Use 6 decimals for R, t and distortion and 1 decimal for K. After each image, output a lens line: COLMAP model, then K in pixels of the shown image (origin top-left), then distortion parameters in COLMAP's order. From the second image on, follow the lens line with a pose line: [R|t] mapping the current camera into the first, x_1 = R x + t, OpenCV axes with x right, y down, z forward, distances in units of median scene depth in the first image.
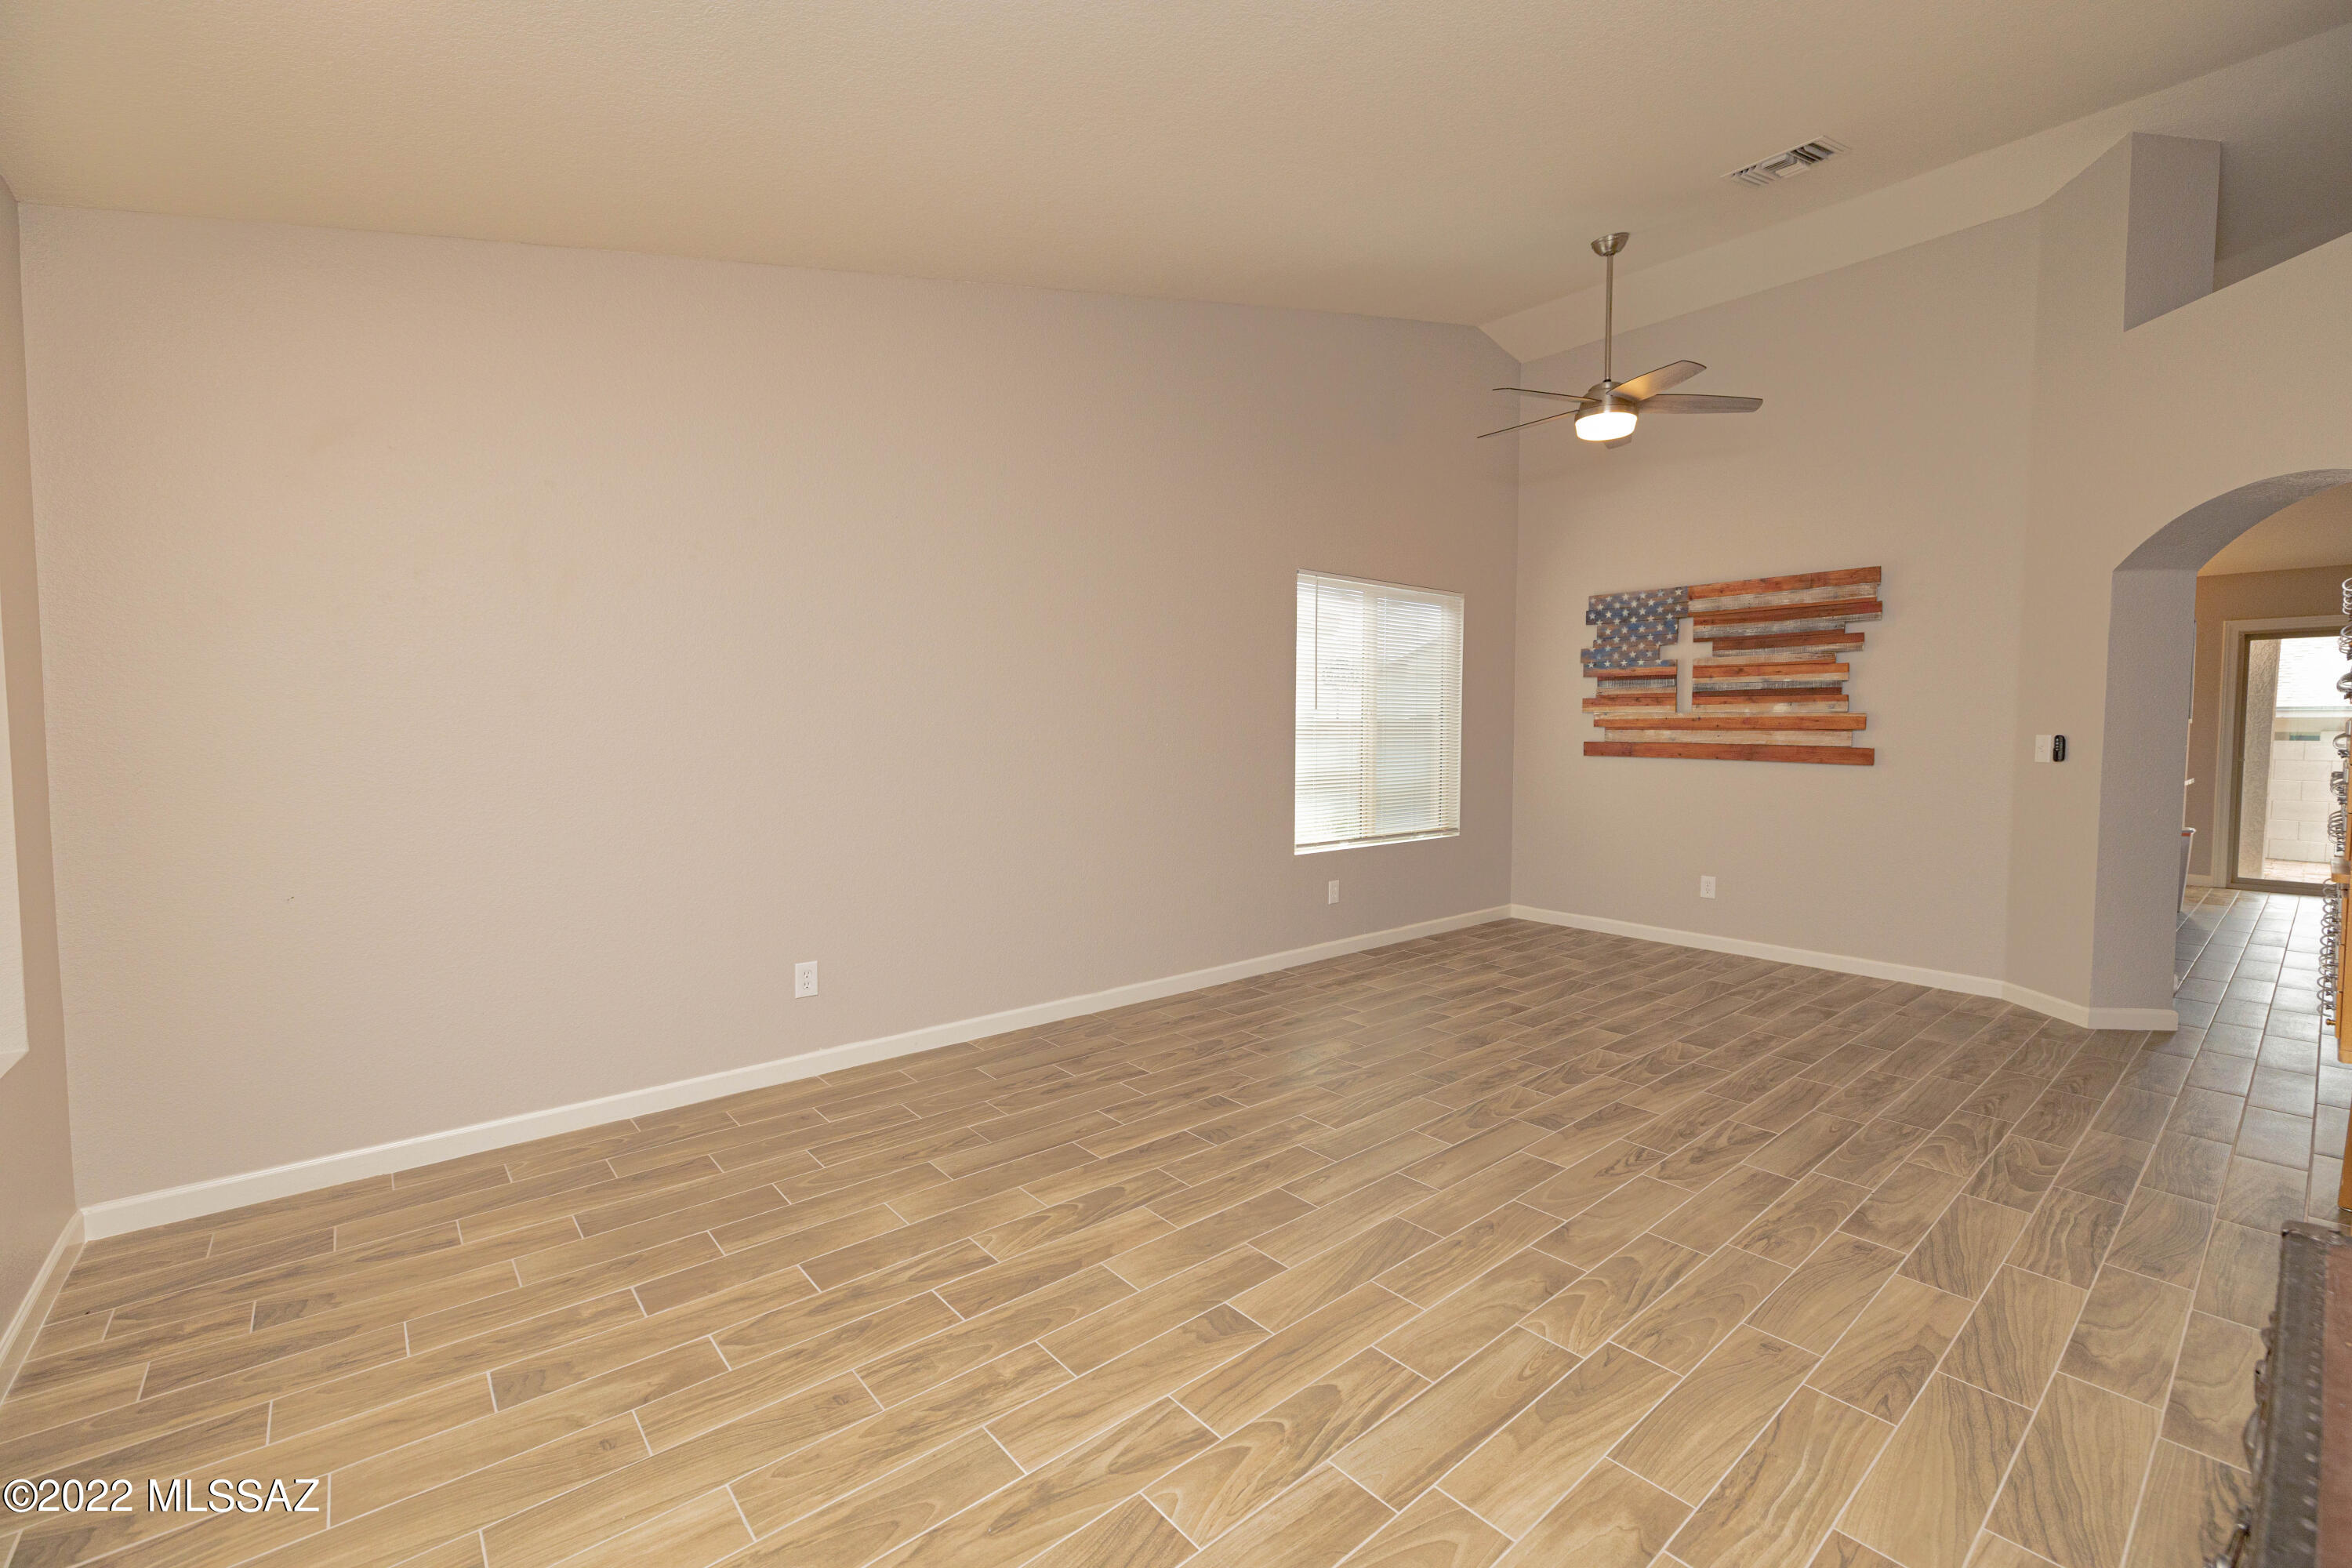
lens RADIAL K [[986.2, 0, 1174.4], [0, 986.2, 780.2], [0, 0, 1]] dist [0.002955, -0.001589]
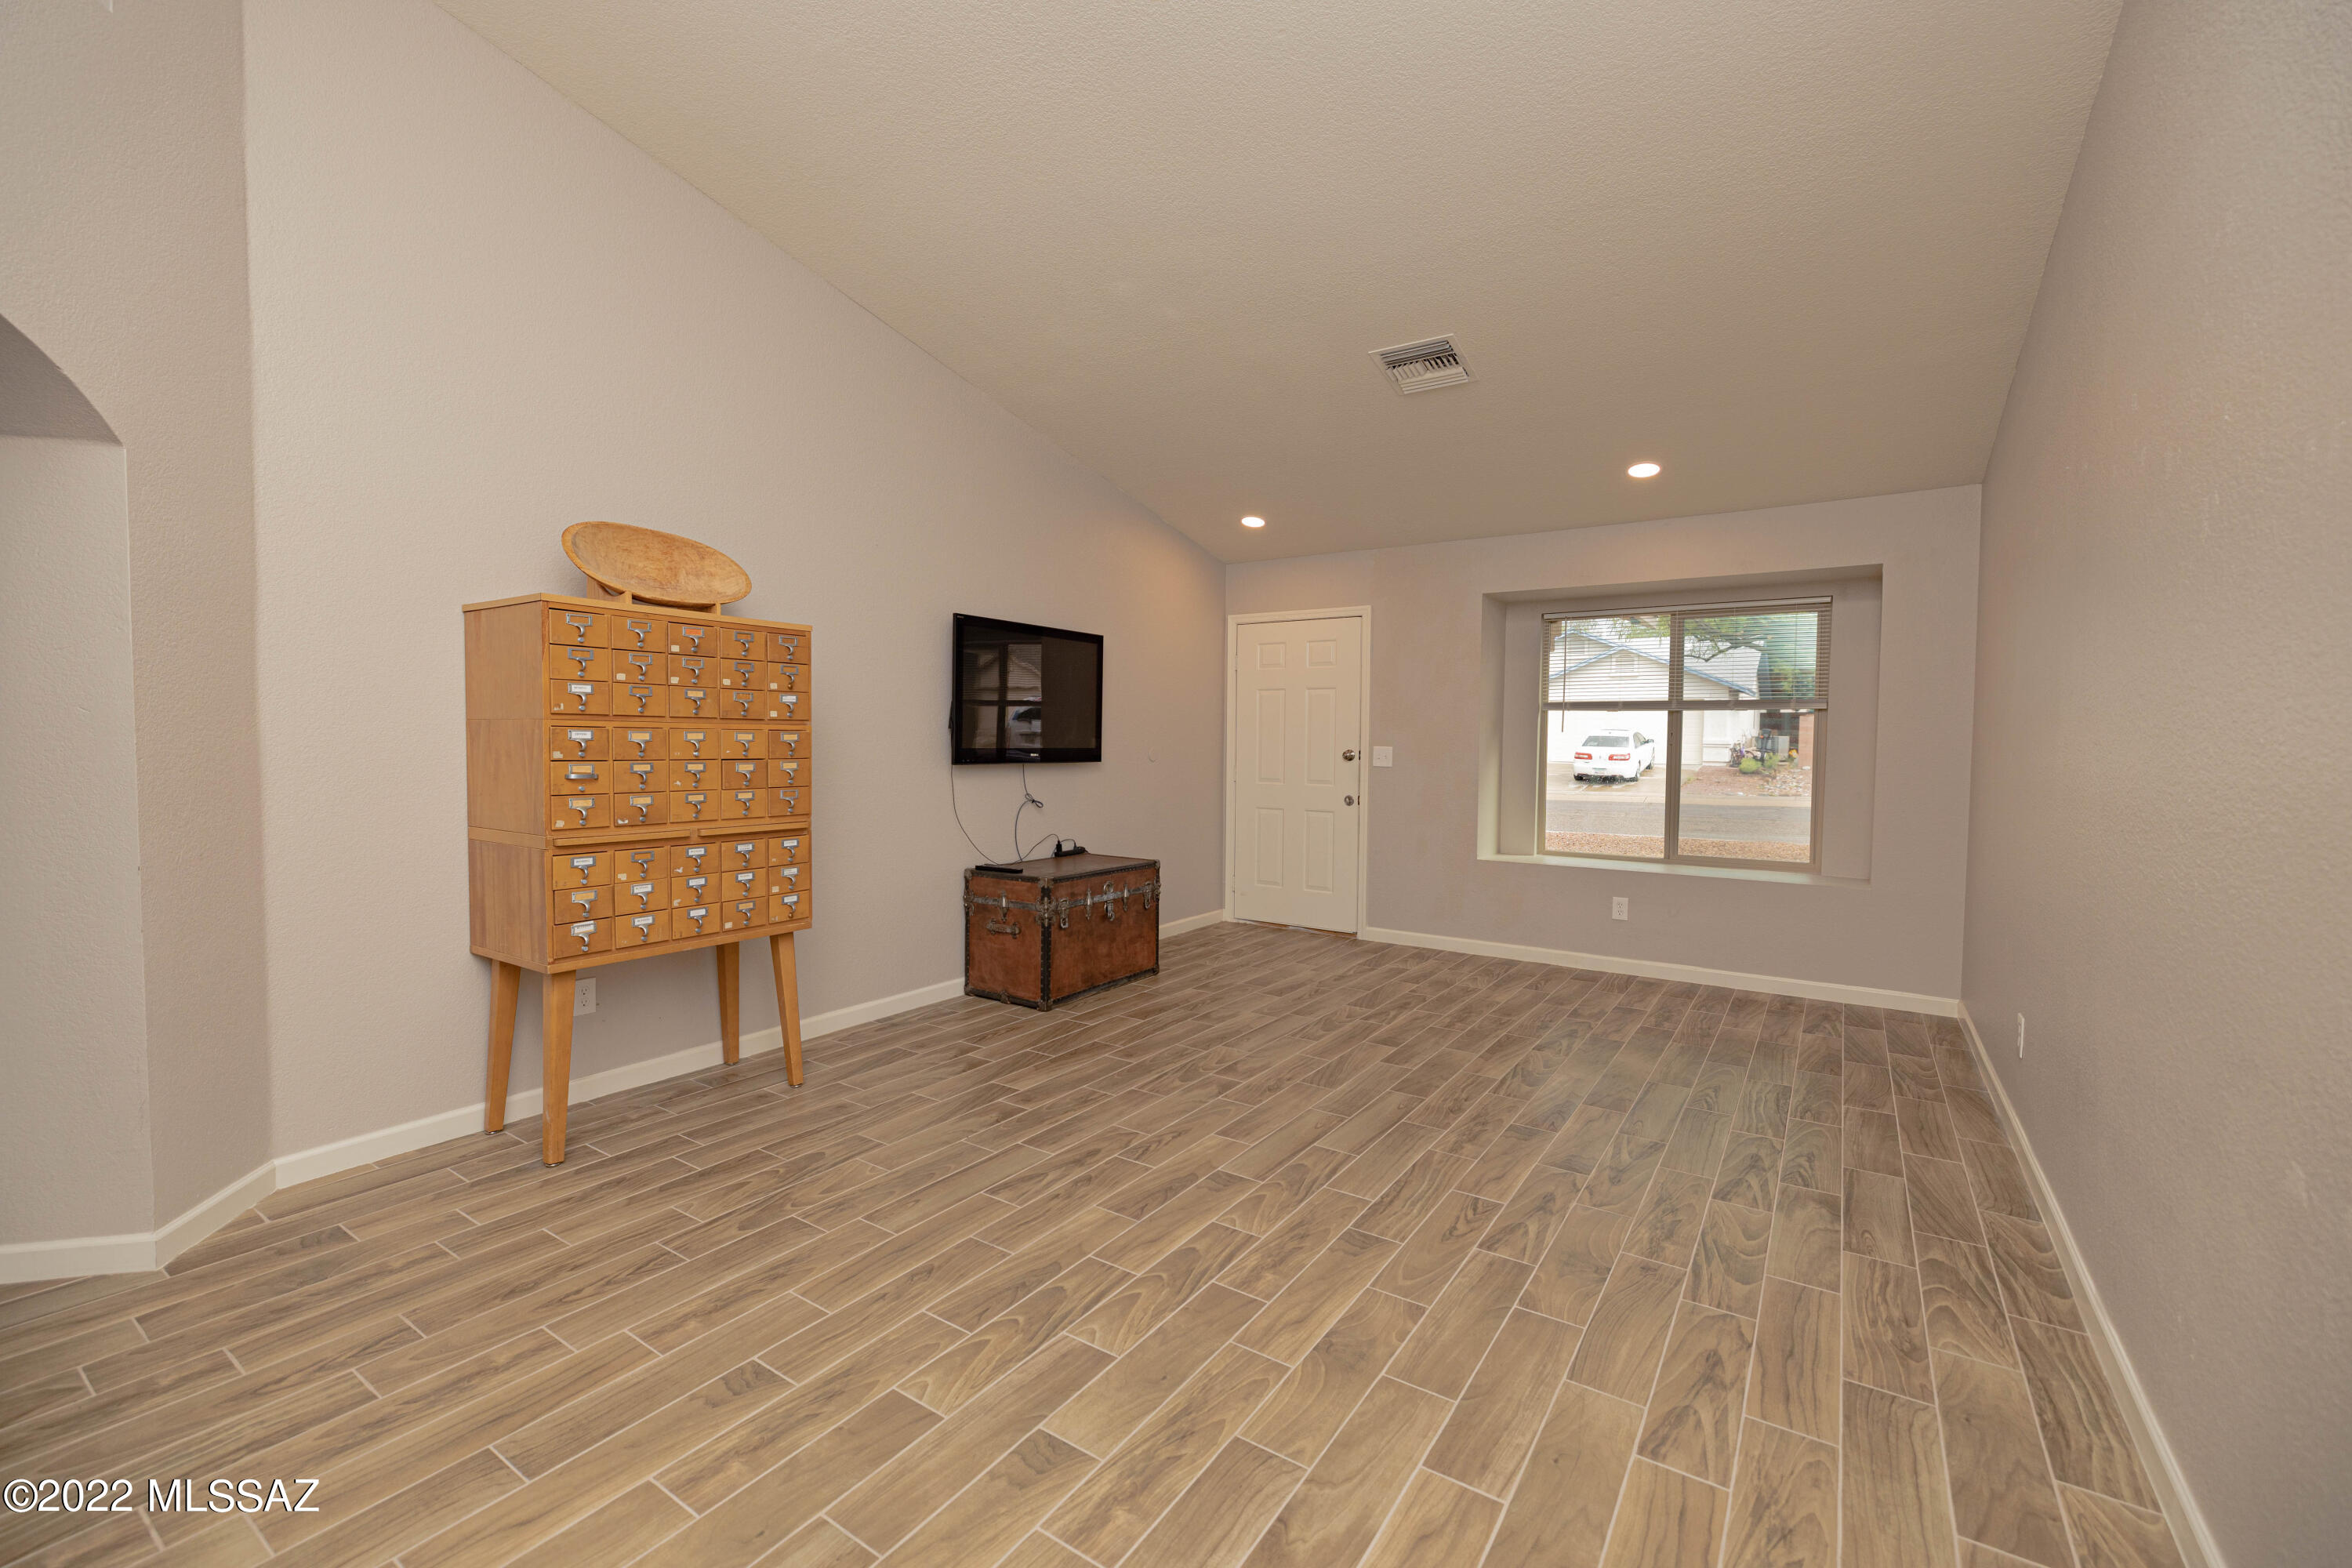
lens RADIAL K [[986.2, 0, 1169.6], [0, 986.2, 780.1], [0, 0, 1]] dist [0.002955, -0.001589]
pose [[-0.964270, 0.000612, -0.264919, 0.641881], [-0.025074, 0.995297, 0.093566, -0.095855], [0.263731, 0.096865, -0.959720, 1.750661]]
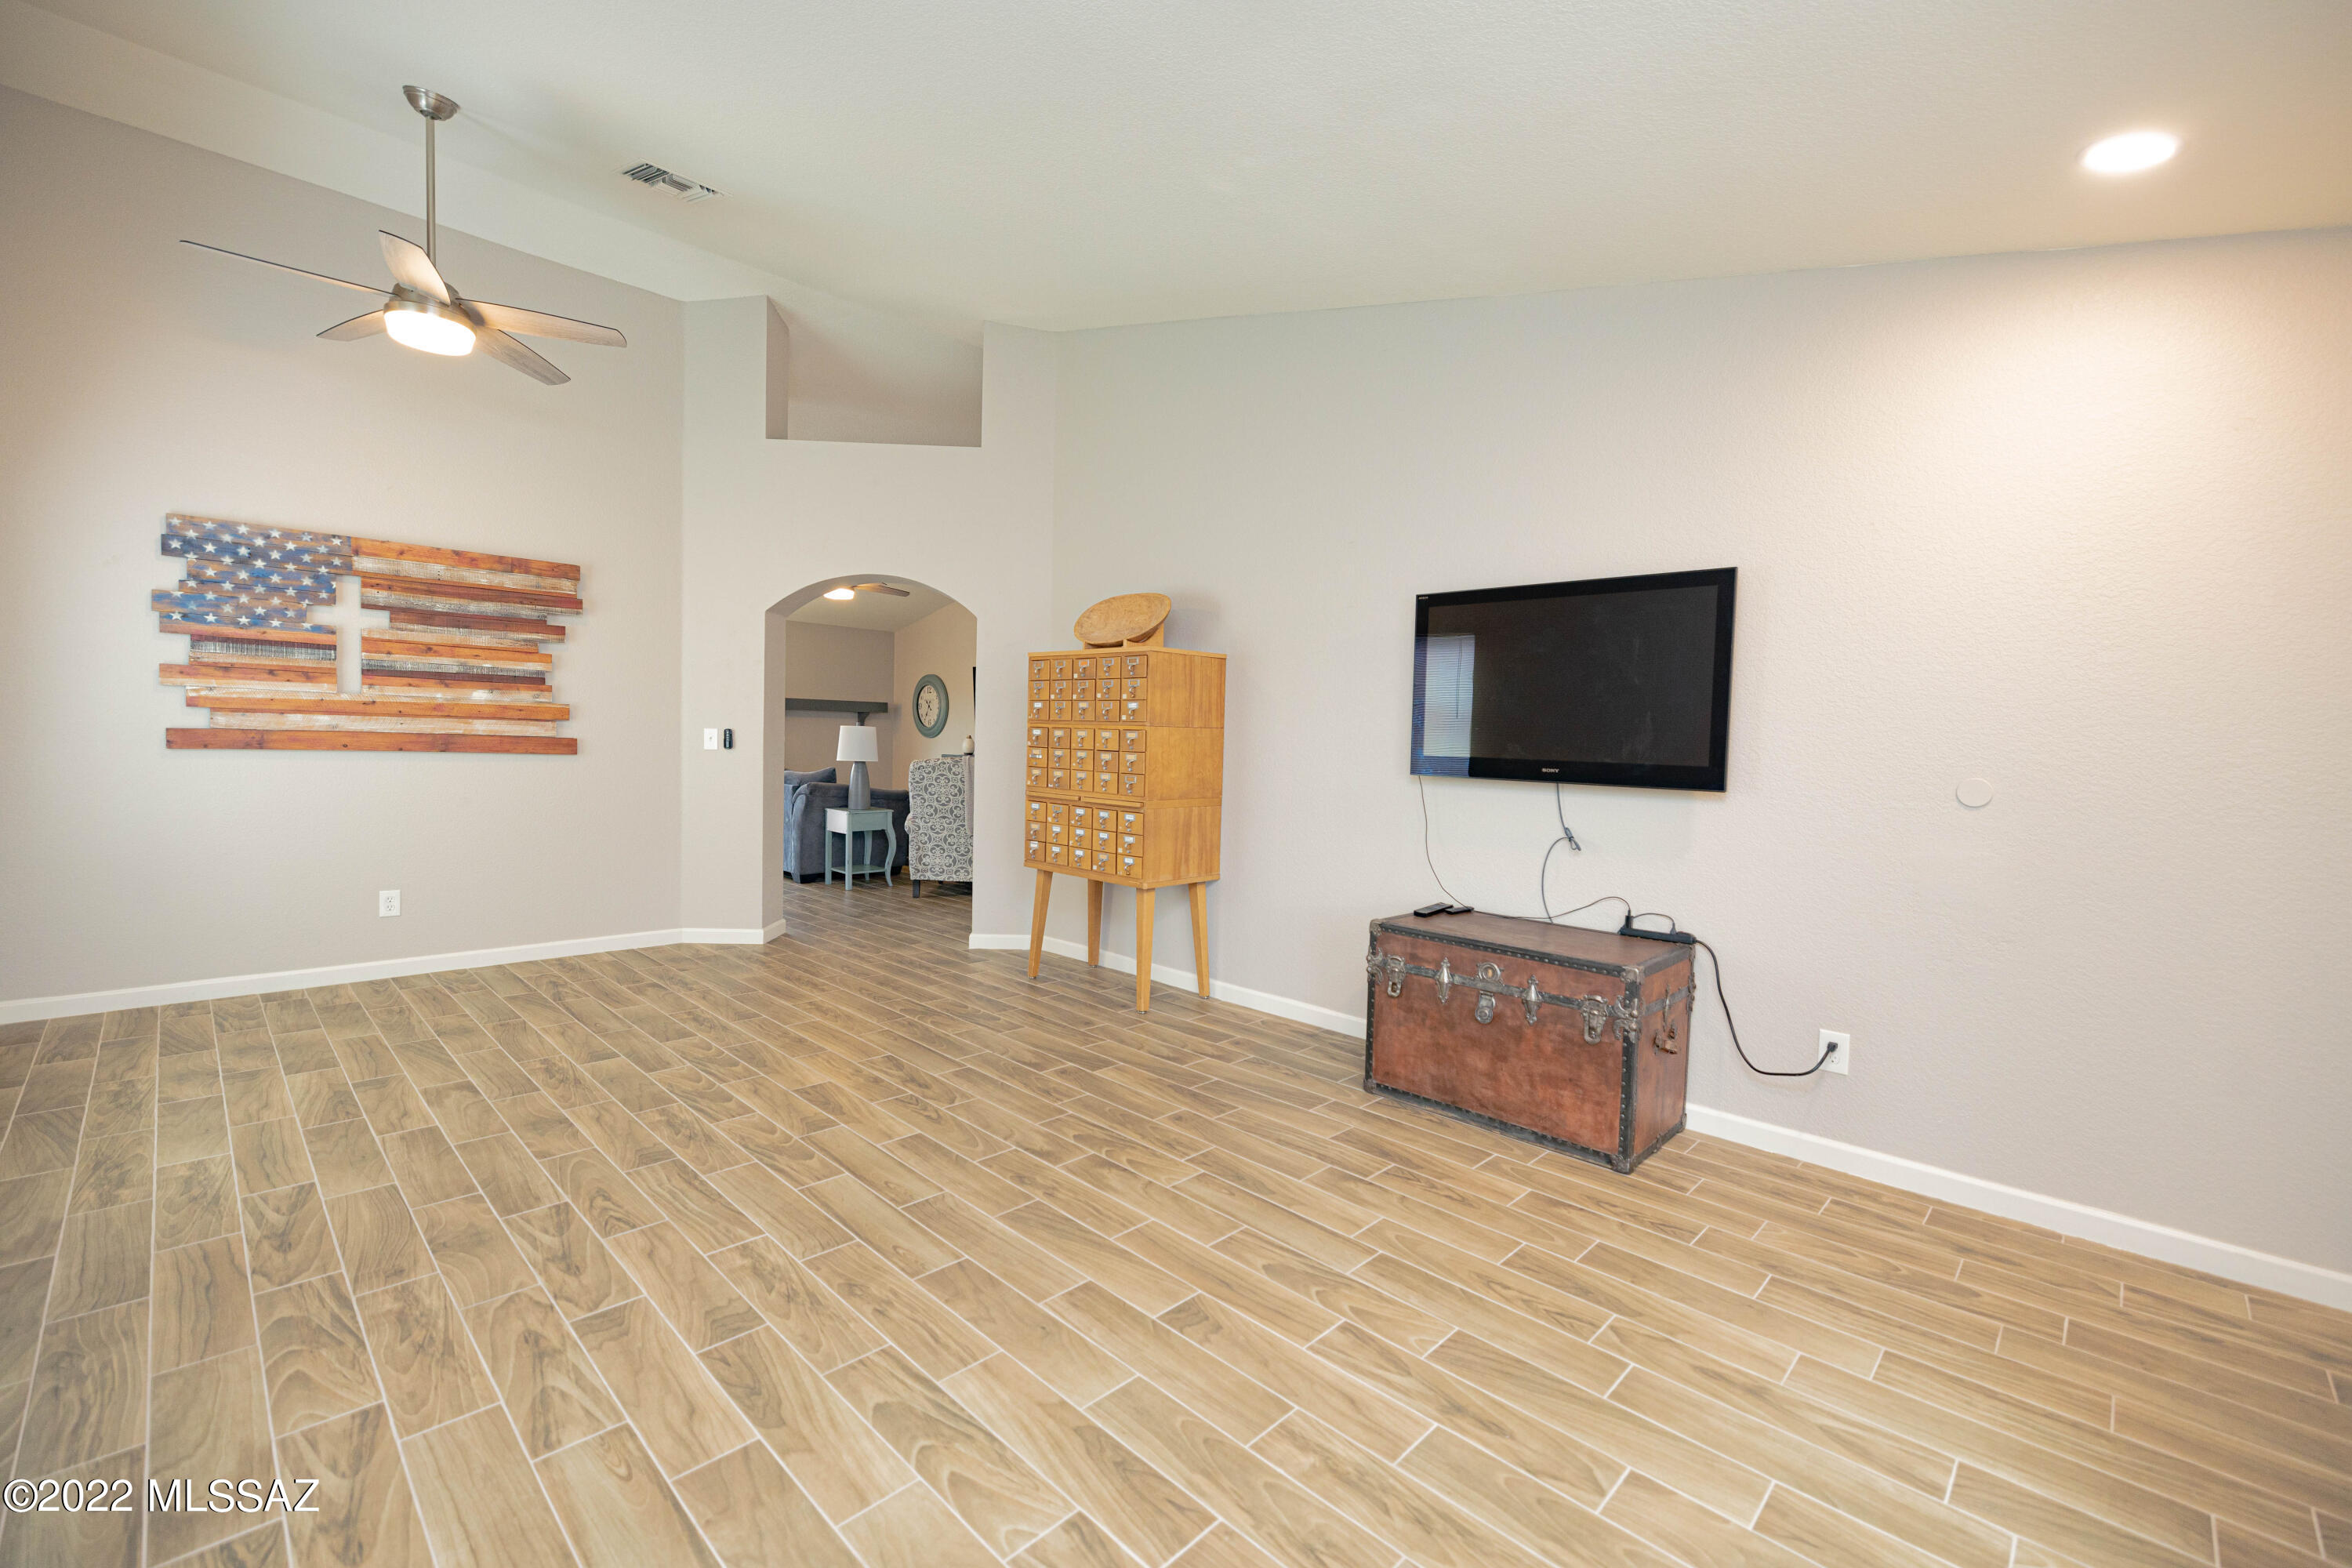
lens RADIAL K [[986.2, 0, 1177.3], [0, 986.2, 779.2], [0, 0, 1]] dist [0.002955, -0.001589]
pose [[-0.092507, -0.047449, 0.994581, -0.601378], [0.024992, 0.998439, 0.049958, -0.038361], [-0.995398, 0.029478, -0.091177, 0.696138]]
